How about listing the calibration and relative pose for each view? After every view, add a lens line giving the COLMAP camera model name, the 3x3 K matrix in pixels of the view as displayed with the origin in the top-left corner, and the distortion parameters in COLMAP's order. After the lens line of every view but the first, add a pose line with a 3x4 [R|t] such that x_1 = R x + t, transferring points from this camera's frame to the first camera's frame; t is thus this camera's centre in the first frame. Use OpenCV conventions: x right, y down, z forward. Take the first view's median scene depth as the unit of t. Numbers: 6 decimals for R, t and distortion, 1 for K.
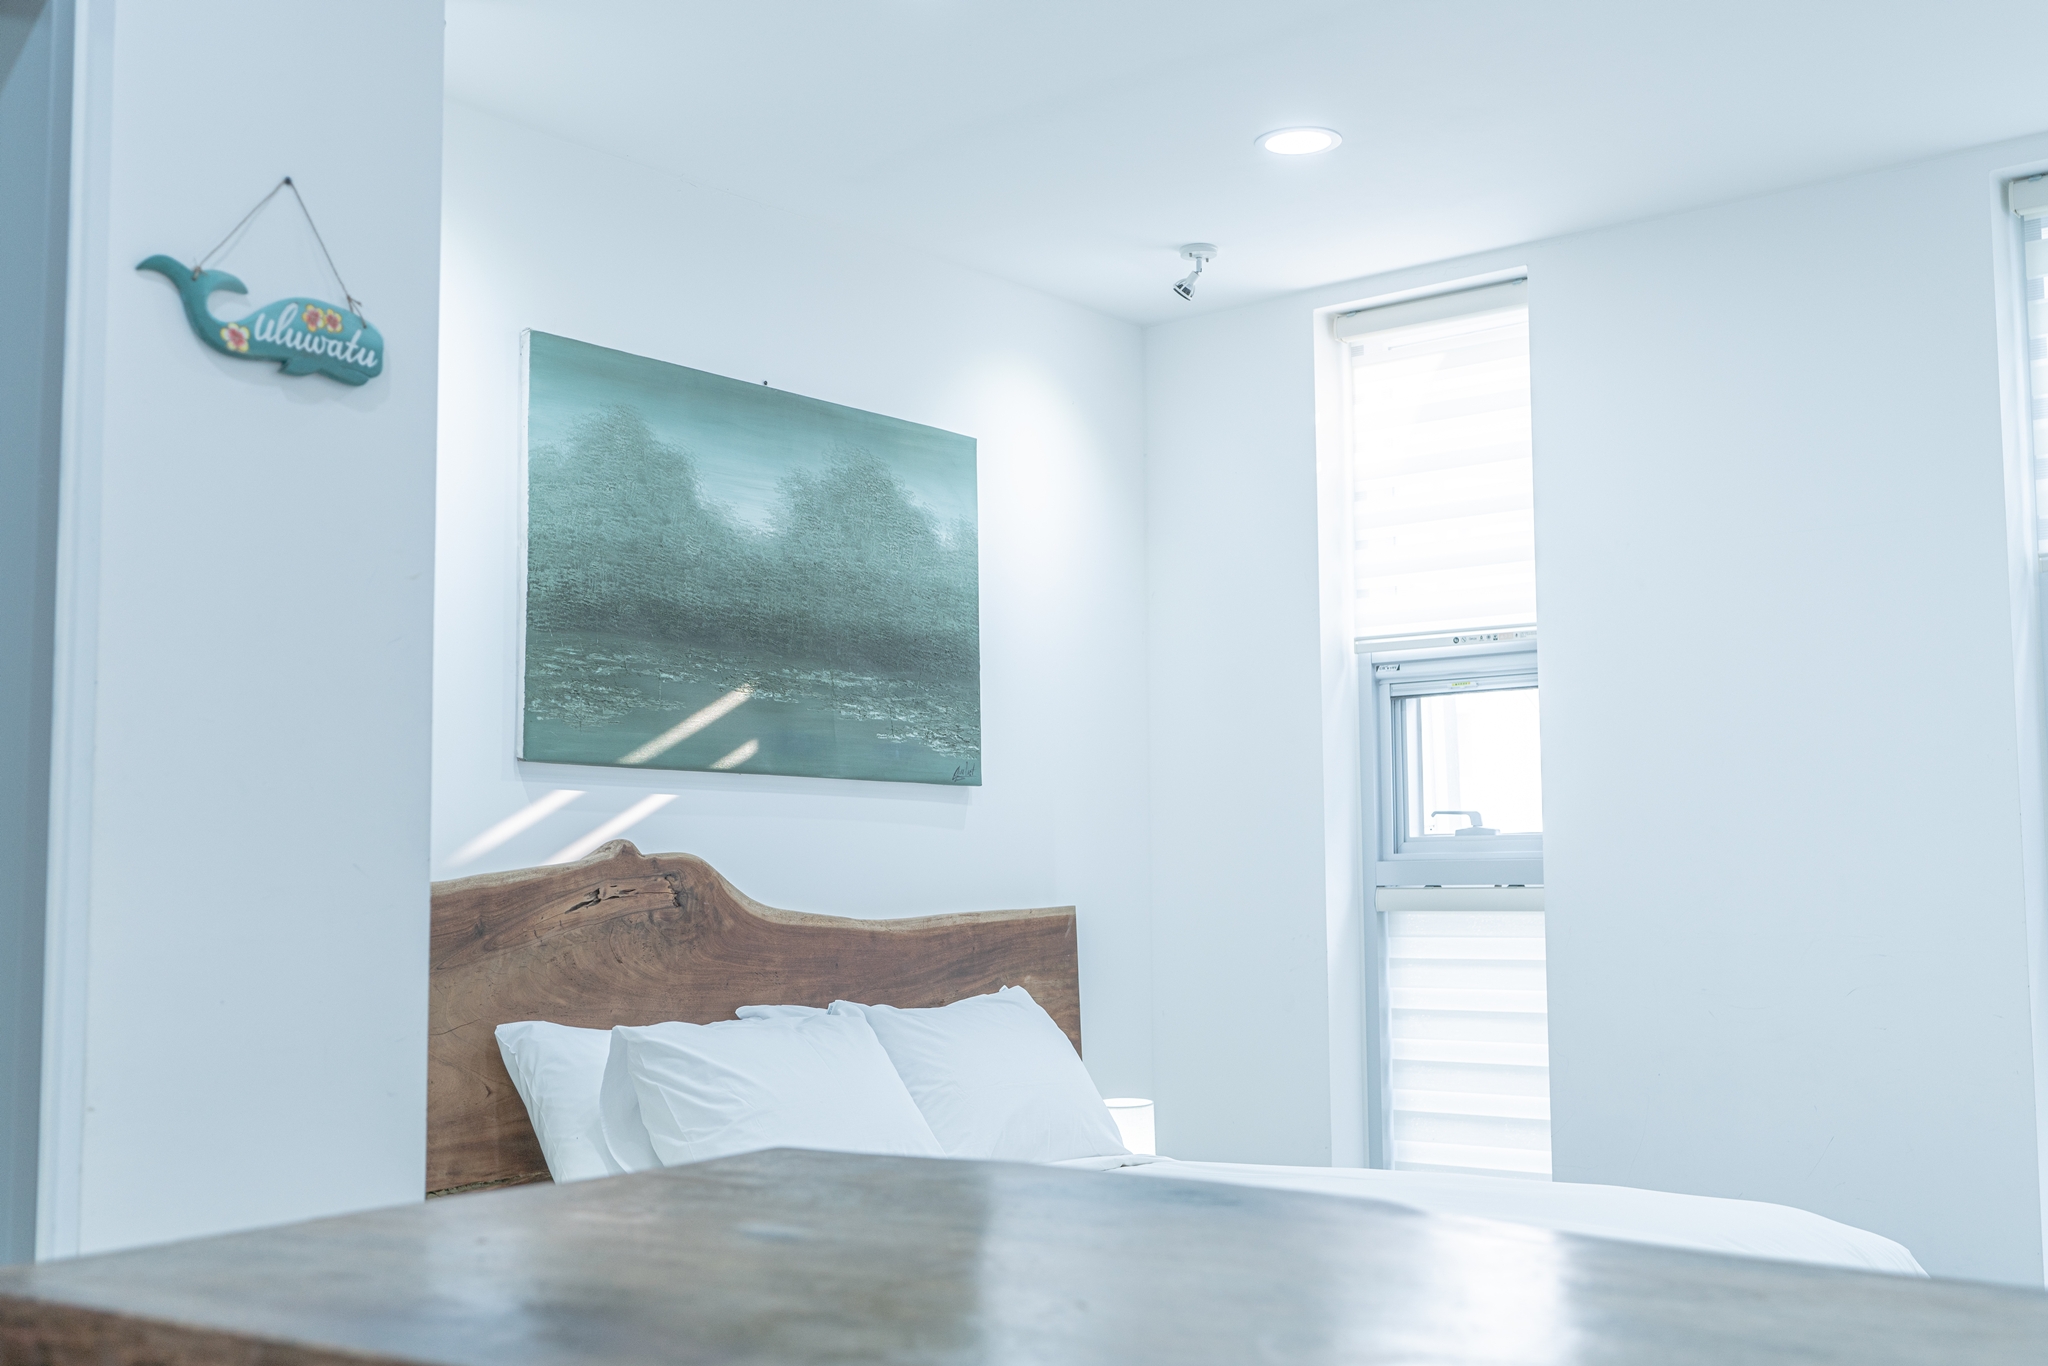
lens RADIAL K [[2166.7, 0, 1024.0], [0, 2166.7, 683.0], [0, 0, 1]] dist [0.014476, 0.004517]
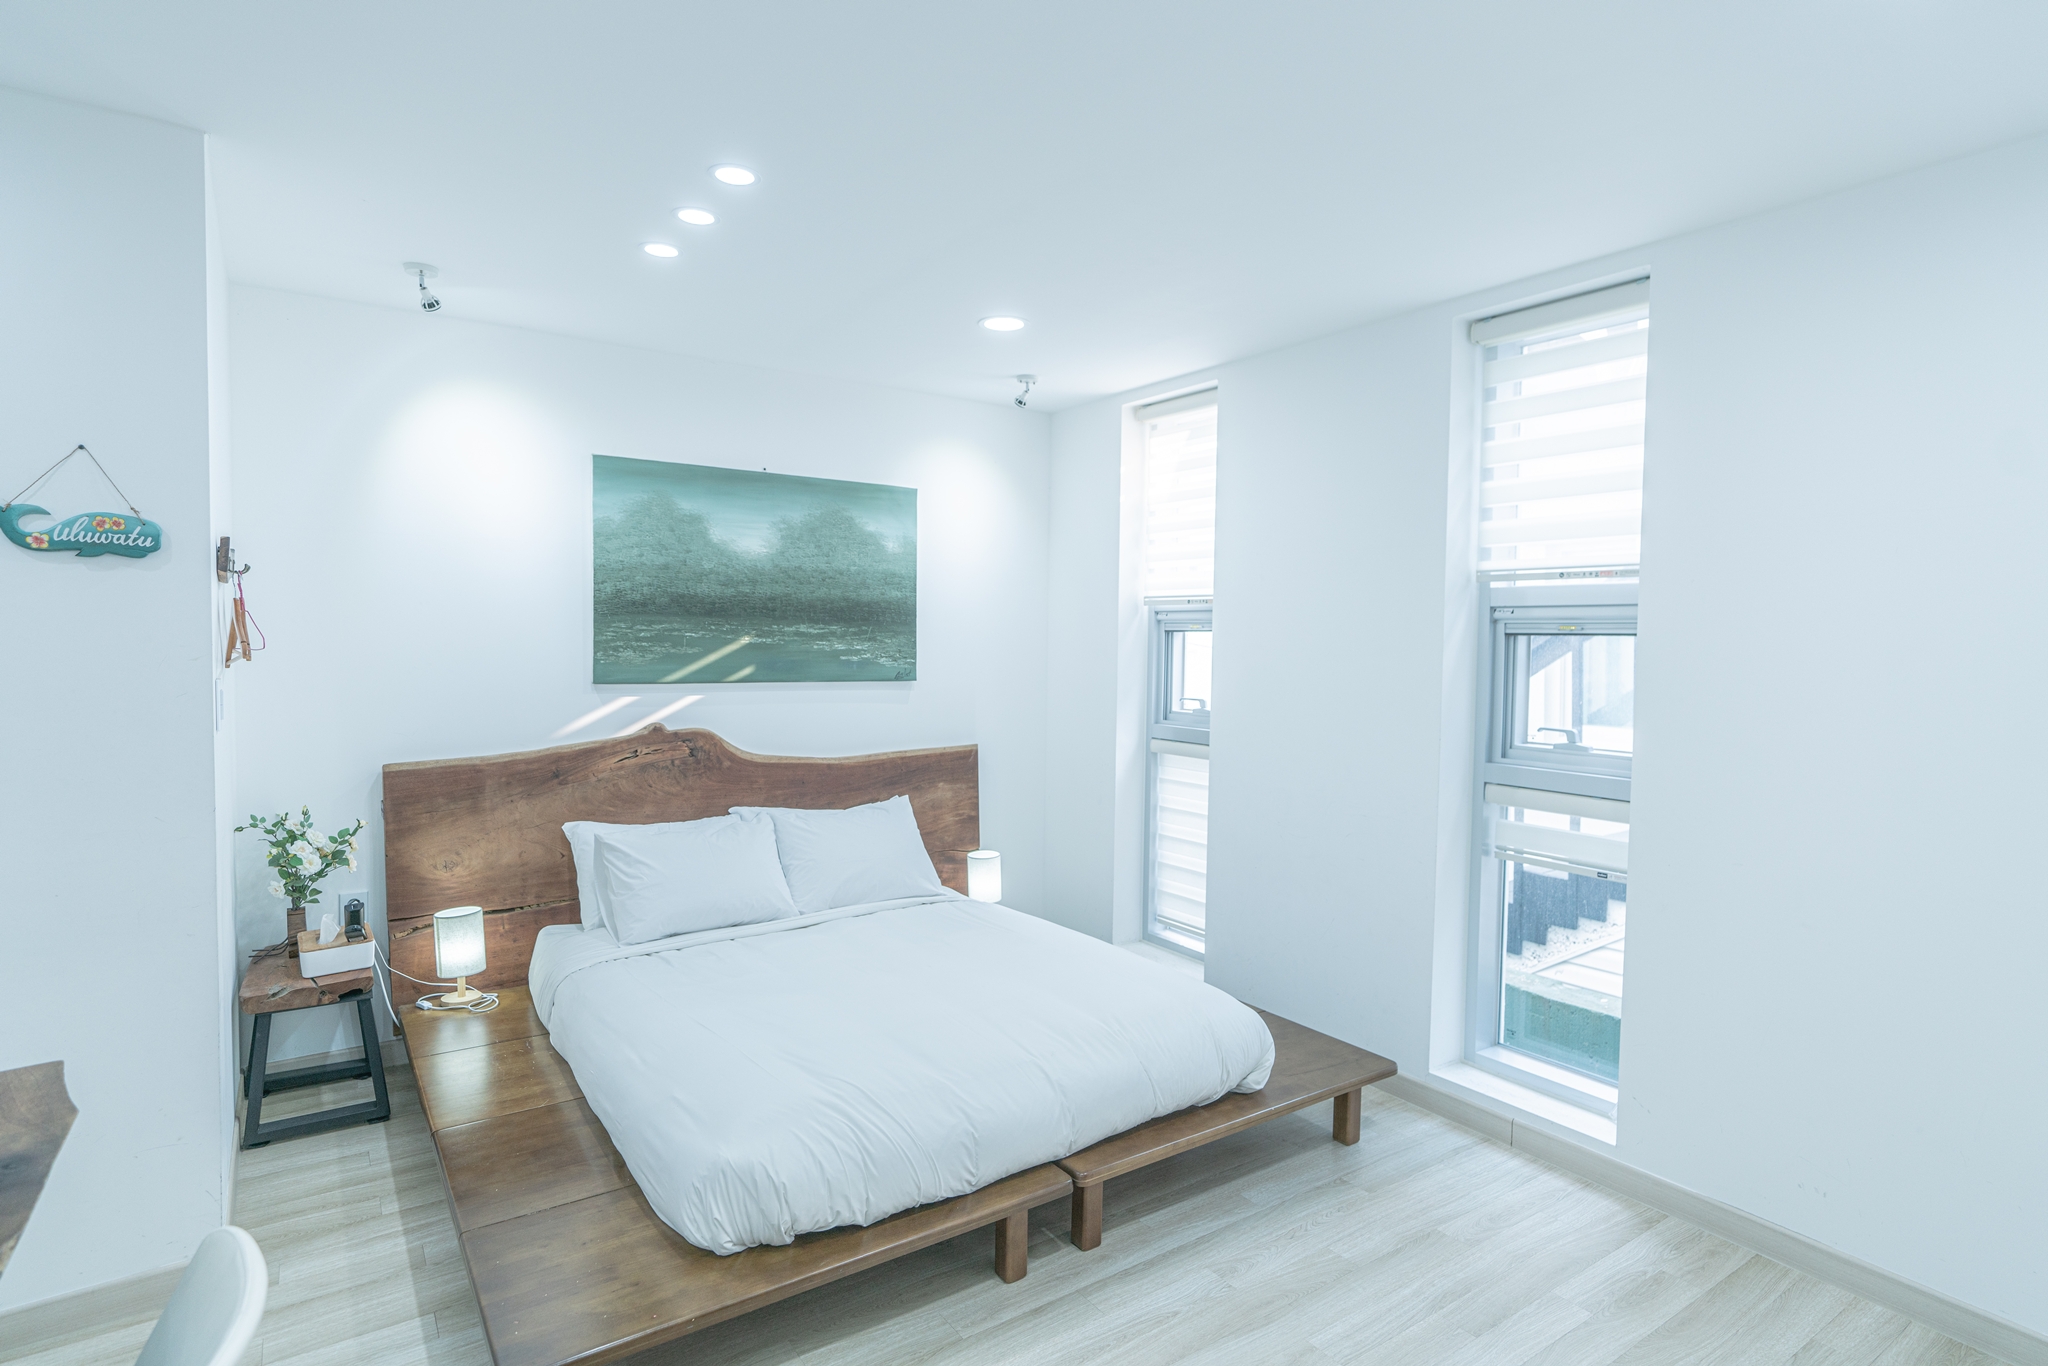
lens RADIAL K [[1059.5, 0, 1024.0], [0, 1059.5, 683.0], [0, 0, 1]] dist [-0.000970, 0.000987]
pose [[0.964114, 0.032171, -0.263533, 0.356866], [0.003446, 0.991031, 0.133588, -0.082707], [0.265467, -0.129702, 0.955356, 0.186470]]
